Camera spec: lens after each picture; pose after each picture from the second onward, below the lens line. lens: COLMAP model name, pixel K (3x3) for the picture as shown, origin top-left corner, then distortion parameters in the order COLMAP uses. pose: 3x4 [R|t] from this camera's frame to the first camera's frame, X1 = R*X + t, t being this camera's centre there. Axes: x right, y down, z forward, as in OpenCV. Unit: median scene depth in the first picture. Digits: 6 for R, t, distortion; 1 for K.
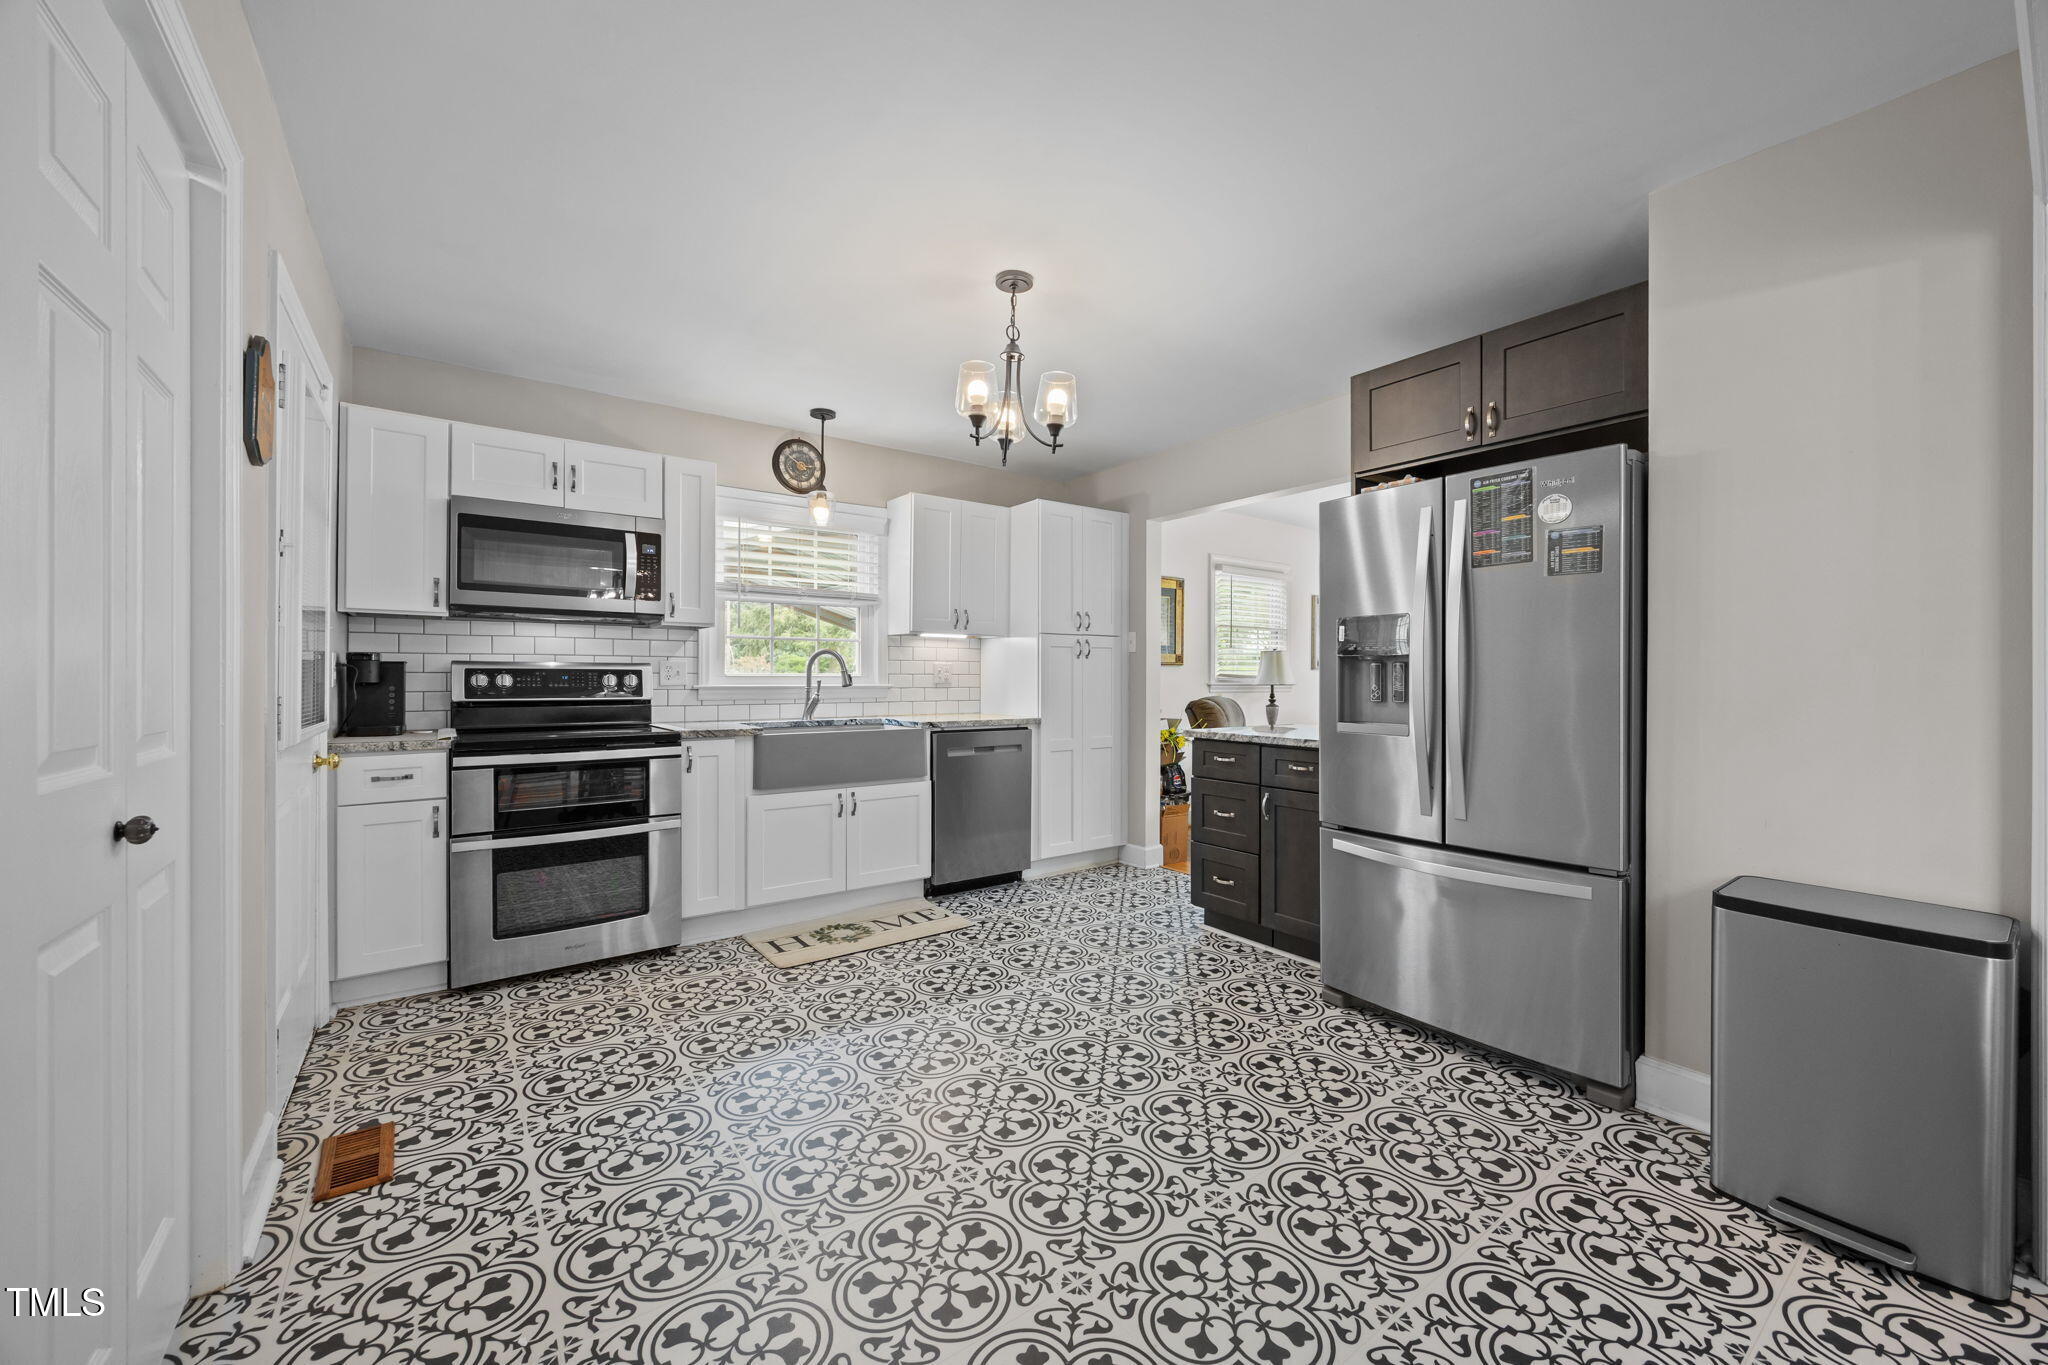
lens RADIAL K [[793.1, 0, 1038.9], [0, 793.1, 674.8], [0, 0, 1]] dist [-0.000972, 0.000568]
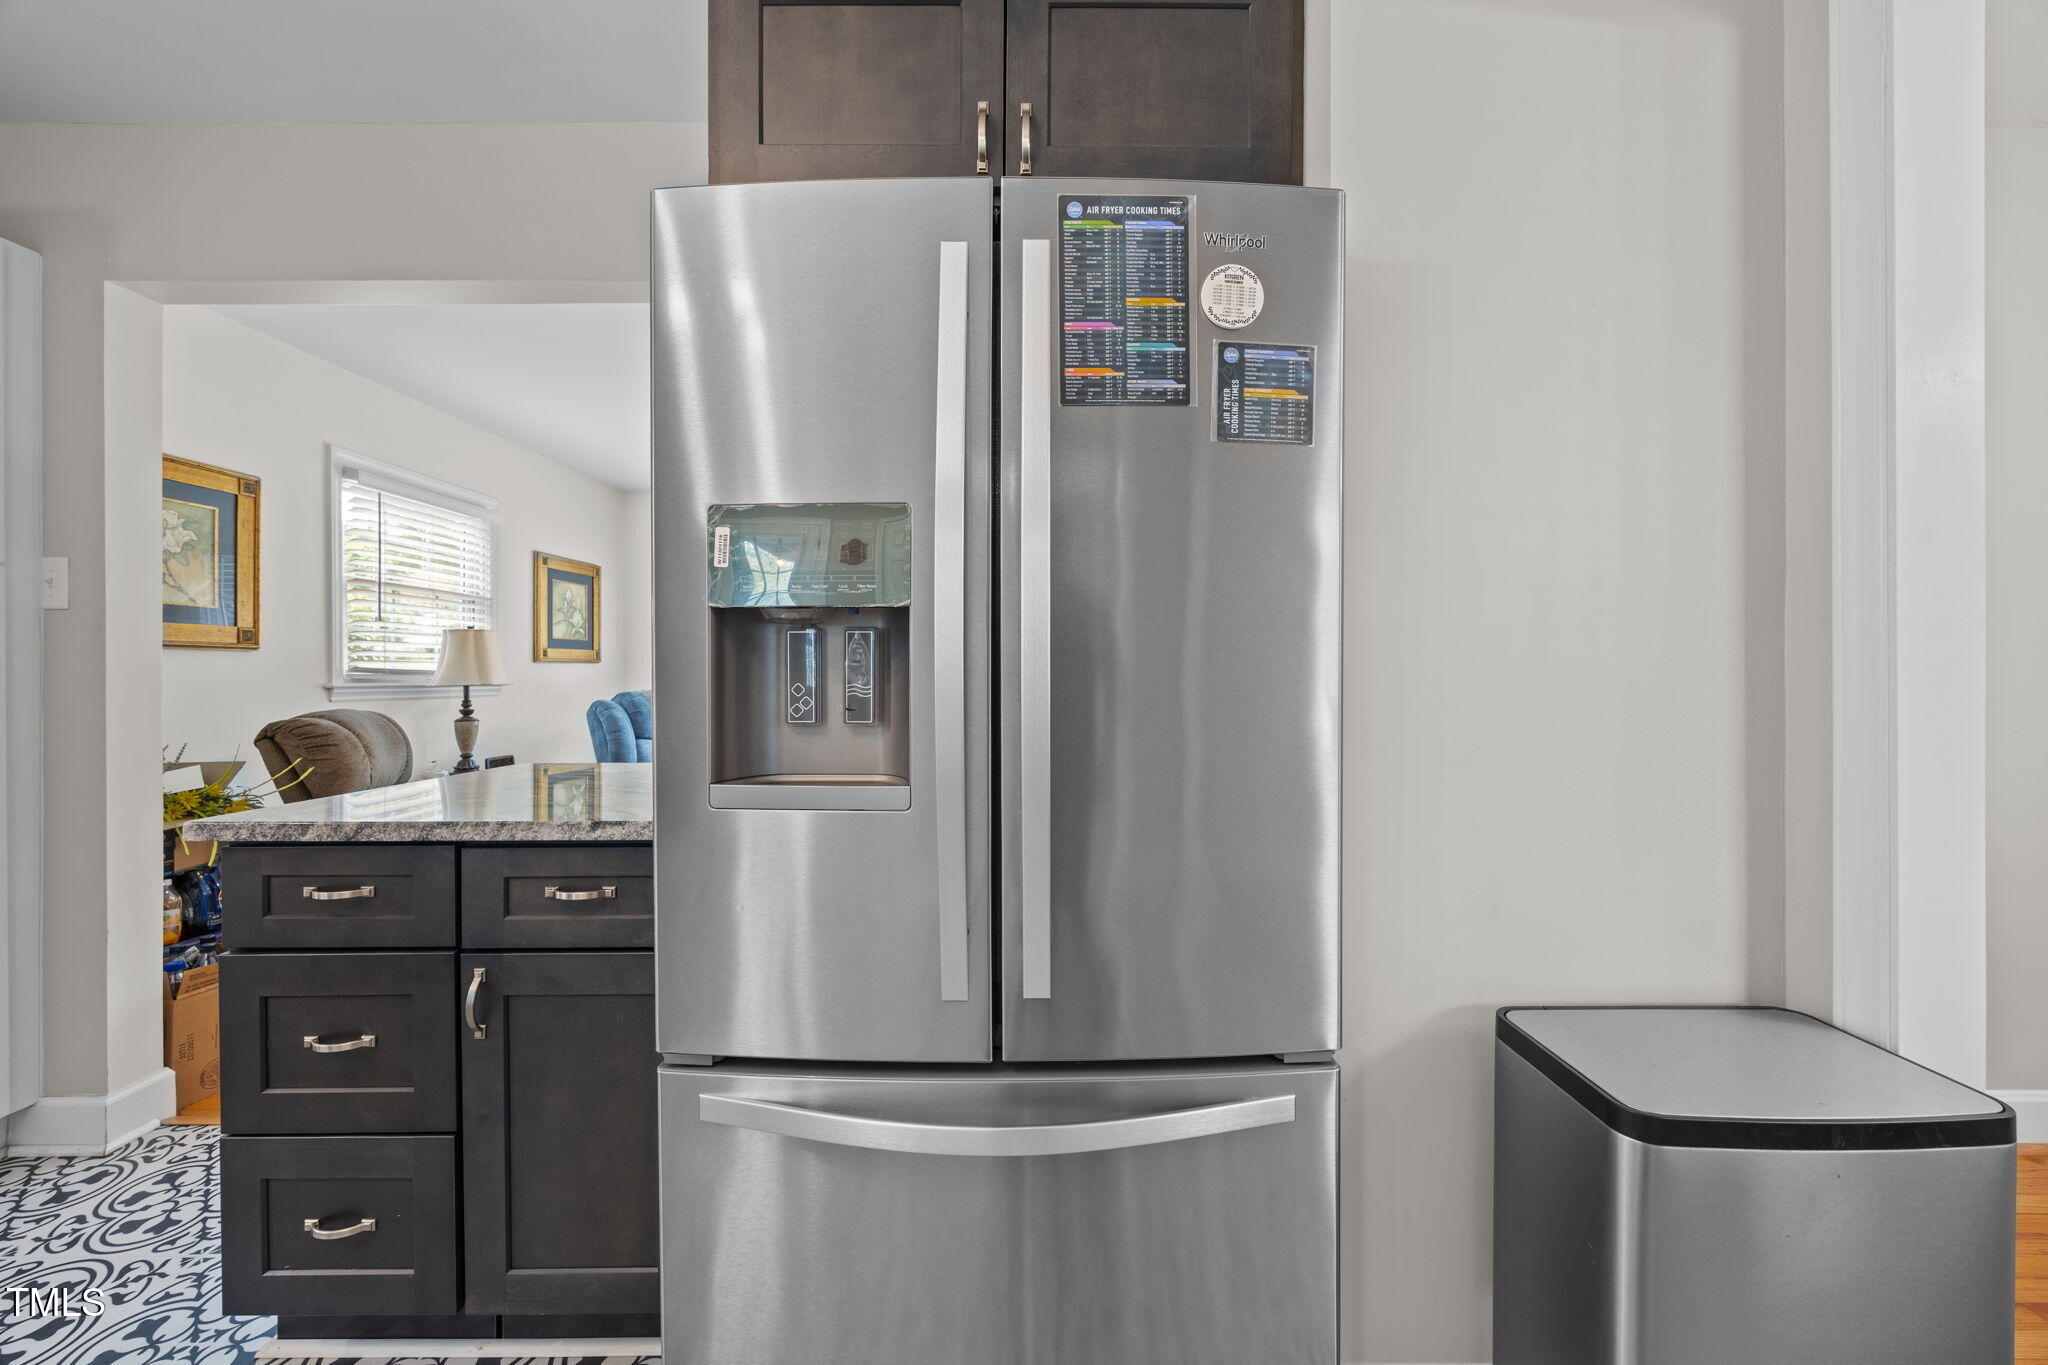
lens RADIAL K [[793.1, 0, 1038.9], [0, 793.1, 674.8], [0, 0, 1]] dist [-0.000972, 0.000568]
pose [[0.602781, -0.005316, 0.797889, 0.133323], [0.002631, 0.999986, 0.004675, 0.005263], [-0.797902, -0.000719, 0.602787, 0.507243]]
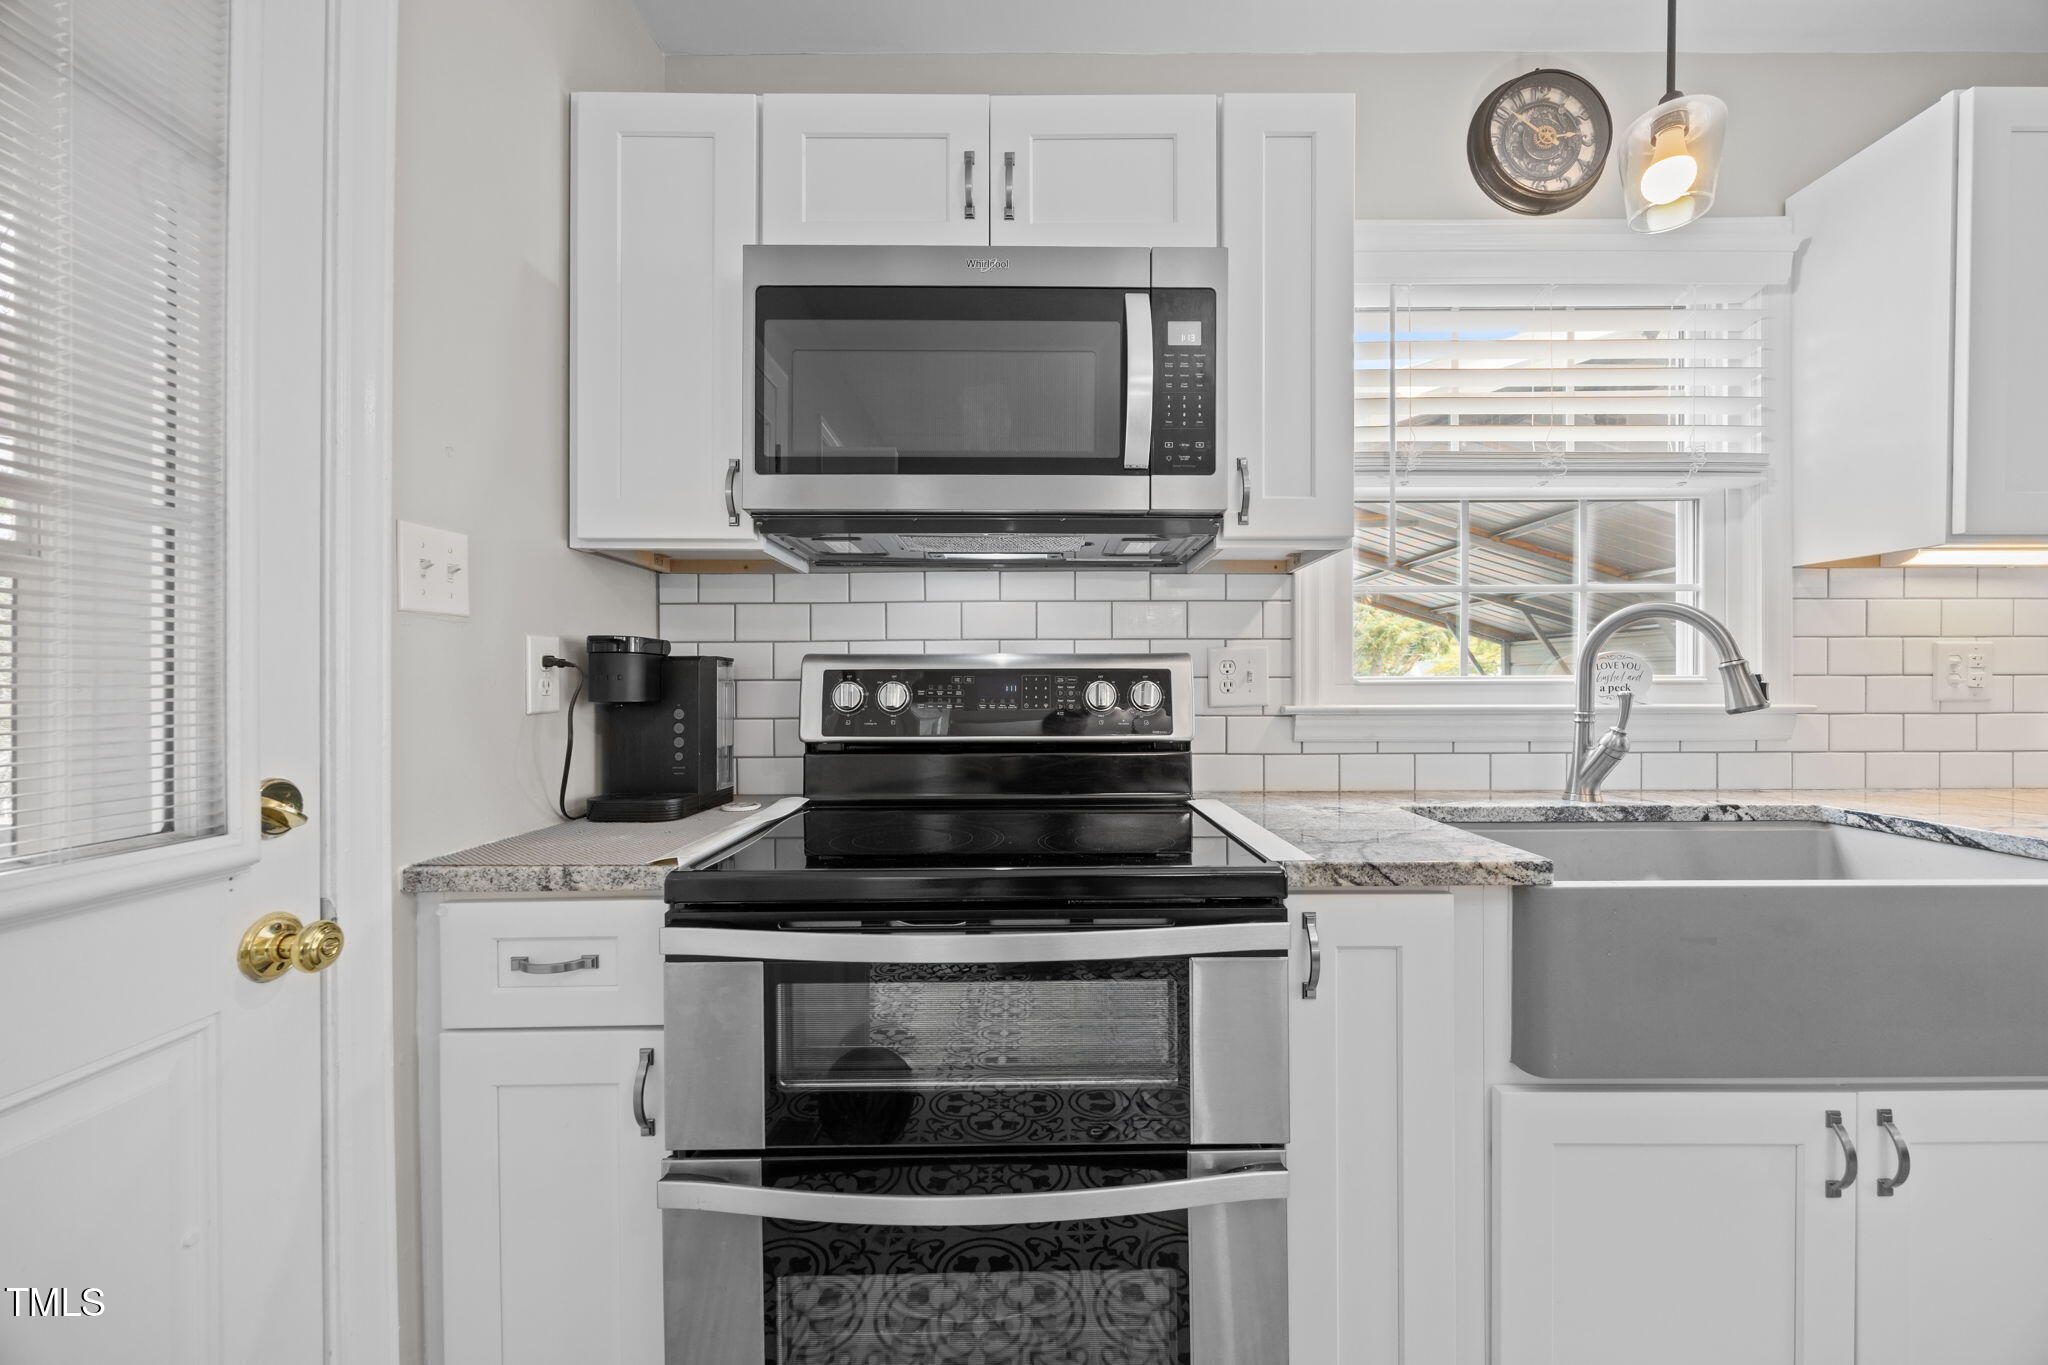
lens RADIAL K [[760.6, 0, 1041.5], [0, 760.6, 692.9], [0, 0, 1]] dist [-0.004834, -0.000147]
pose [[0.799160, 0.001109, -0.601117, -0.326588], [0.006698, 0.999920, 0.010750, 0.001288], [0.601081, -0.012617, 0.799089, 0.663522]]
